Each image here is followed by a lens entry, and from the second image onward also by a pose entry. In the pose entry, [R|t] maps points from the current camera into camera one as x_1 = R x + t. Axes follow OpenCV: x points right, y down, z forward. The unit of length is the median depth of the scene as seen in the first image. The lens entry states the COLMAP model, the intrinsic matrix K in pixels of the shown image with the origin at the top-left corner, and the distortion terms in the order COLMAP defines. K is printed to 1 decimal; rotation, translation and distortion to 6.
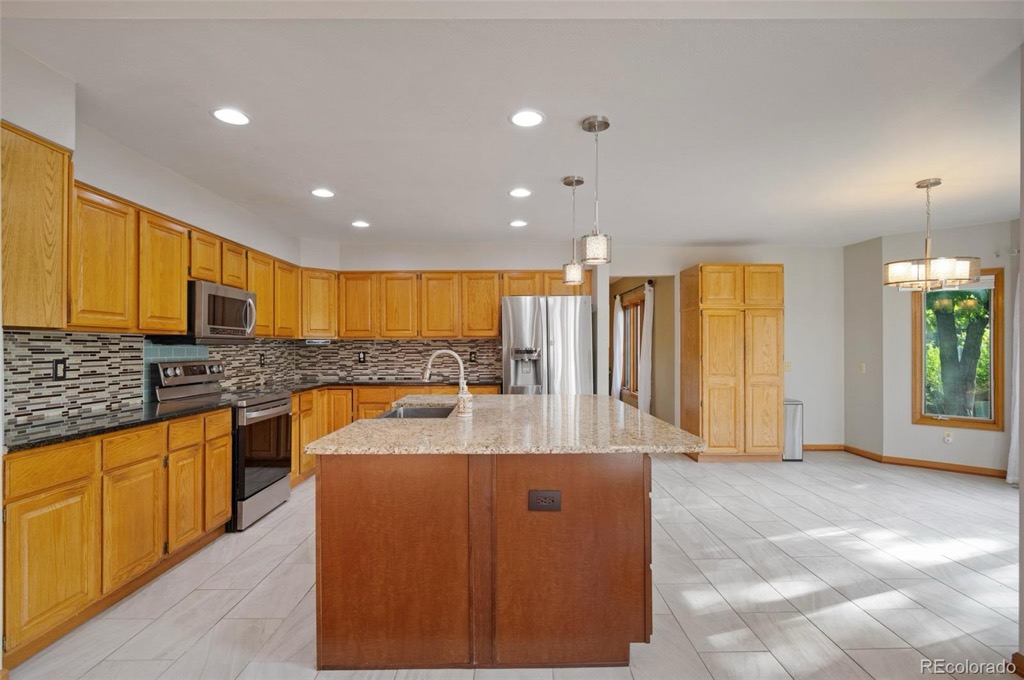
lens RADIAL K [[501.6, 0, 510.2], [0, 501.6, 341.1], [0, 0, 1]] dist [-0.000178, -0.002711]
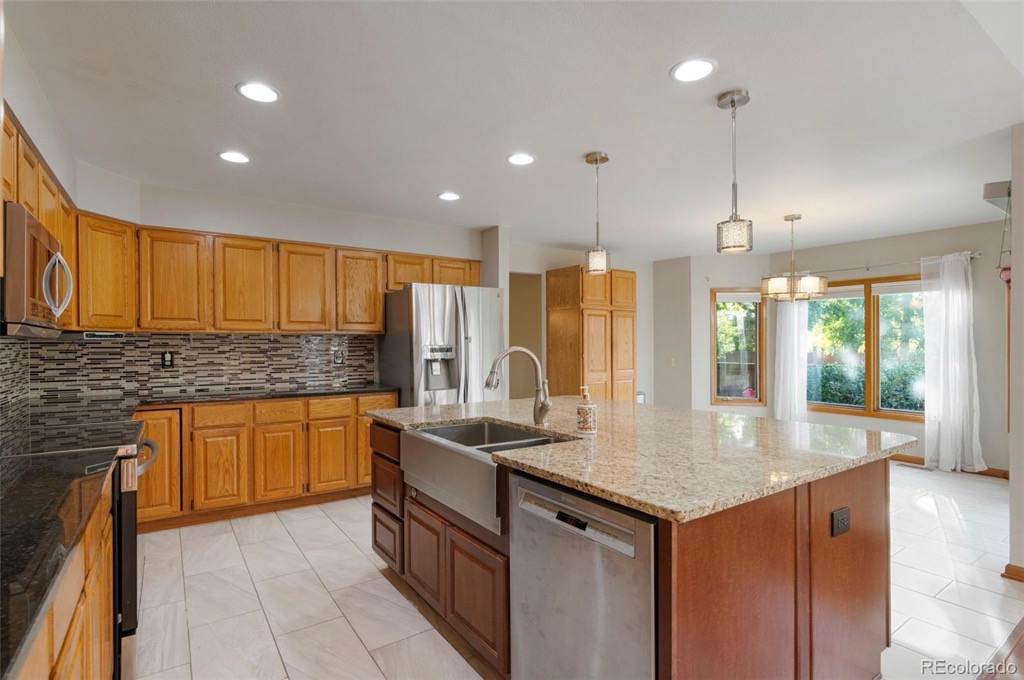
lens RADIAL K [[501.6, 0, 505.6], [0, 501.6, 342.8], [0, 0, 1]] dist [-0.000178, -0.002711]
pose [[0.829033, 0.003689, 0.559187, -0.327218], [-0.007487, 0.999962, 0.004503, 0.004227], [-0.559149, -0.007920, 0.829029, 0.224408]]
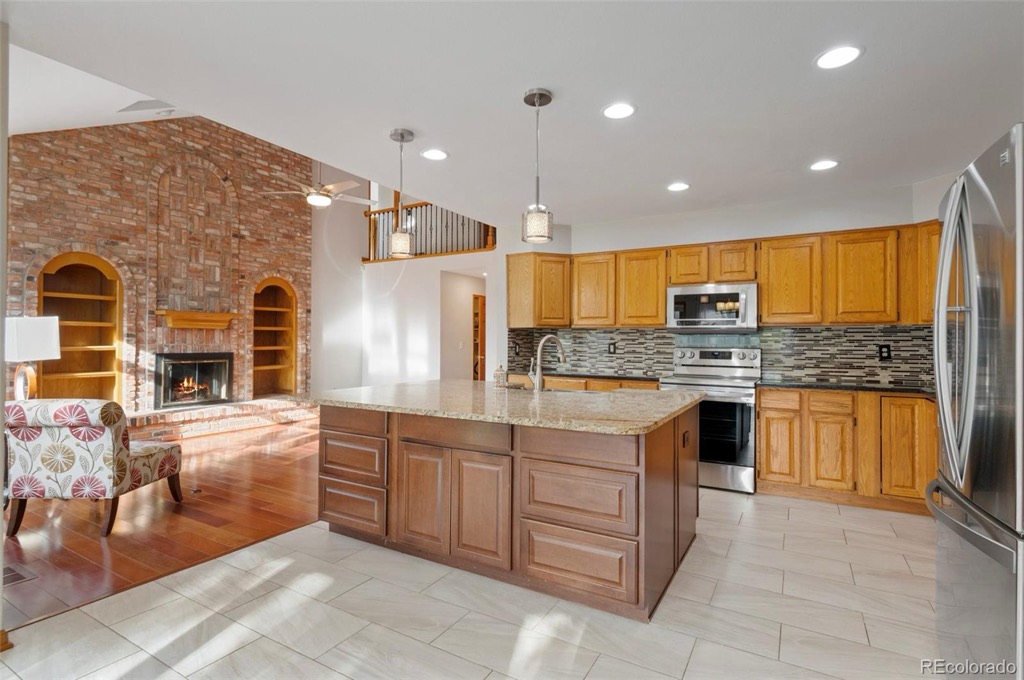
lens RADIAL K [[501.6, 0, 506.2], [0, 501.6, 335.8], [0, 0, 1]] dist [-0.000178, -0.002711]
pose [[-0.517246, -0.014266, -0.855718, 0.491348], [0.002872, 0.999827, -0.018404, 0.023059], [0.855832, -0.011976, -0.517115, 0.860778]]
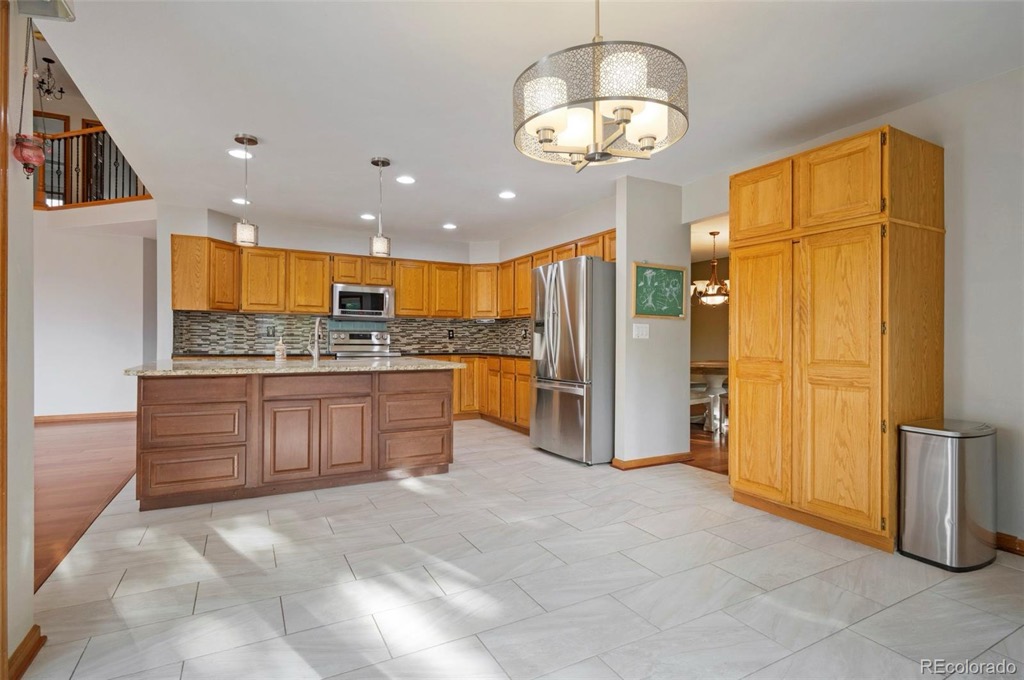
lens RADIAL K [[501.6, 0, 512.1], [0, 501.6, 333.1], [0, 0, 1]] dist [-0.000178, -0.002711]
pose [[0.460305, -0.005878, -0.887741, 0.798622], [0.001376, 0.999982, -0.005908, 0.041109], [0.887760, 0.001498, 0.460305, 0.486247]]
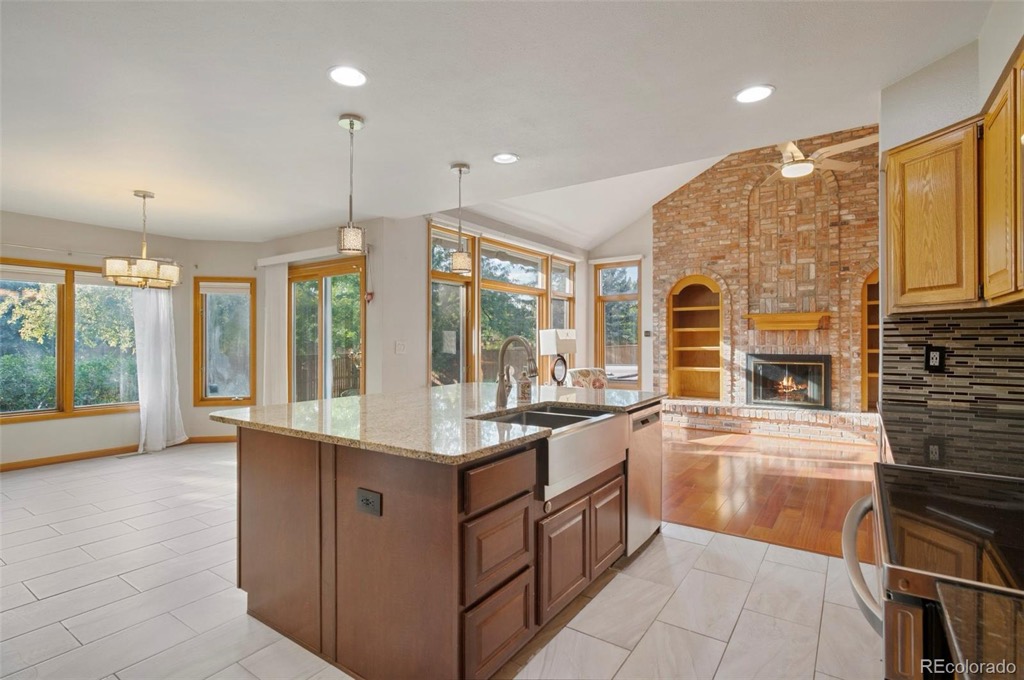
lens RADIAL K [[501.6, 0, 513.5], [0, 501.6, 338.0], [0, 0, 1]] dist [-0.000178, -0.002711]
pose [[-0.836218, 0.007512, 0.548346, -0.328578], [-0.000878, 0.999887, -0.015037, 0.019103], [-0.548396, -0.013056, -0.836117, 0.978867]]
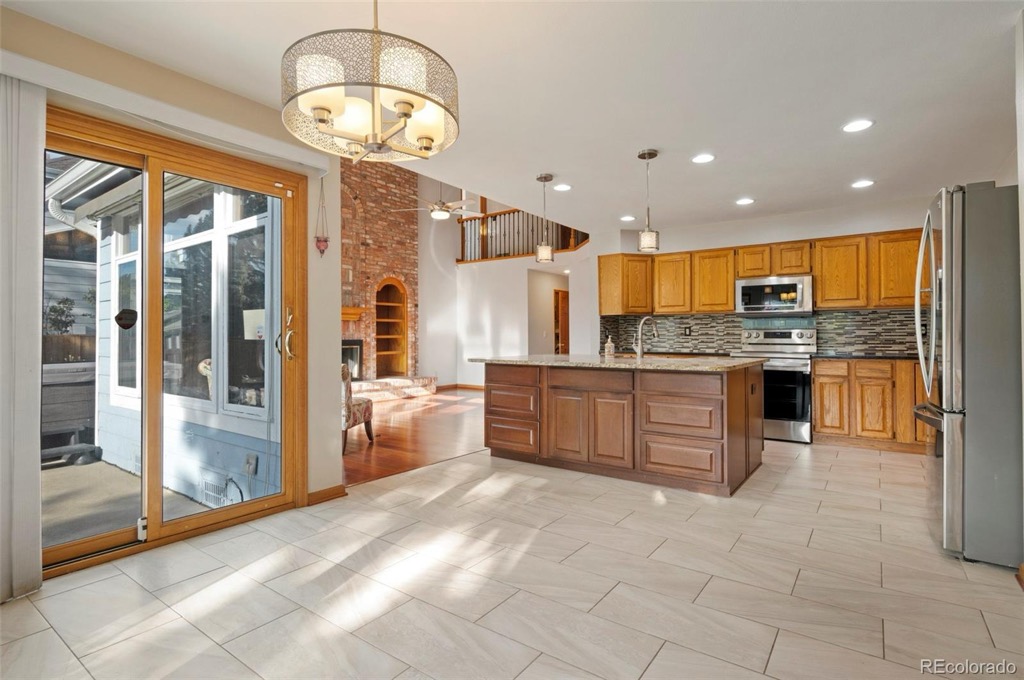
lens RADIAL K [[501.6, 0, 507.7], [0, 501.6, 330.2], [0, 0, 1]] dist [-0.000178, -0.002711]
pose [[-0.604035, -0.012947, -0.796852, 0.745716], [0.008177, 0.999715, -0.022441, 0.050645], [0.796916, -0.020071, -0.603757, 0.906716]]
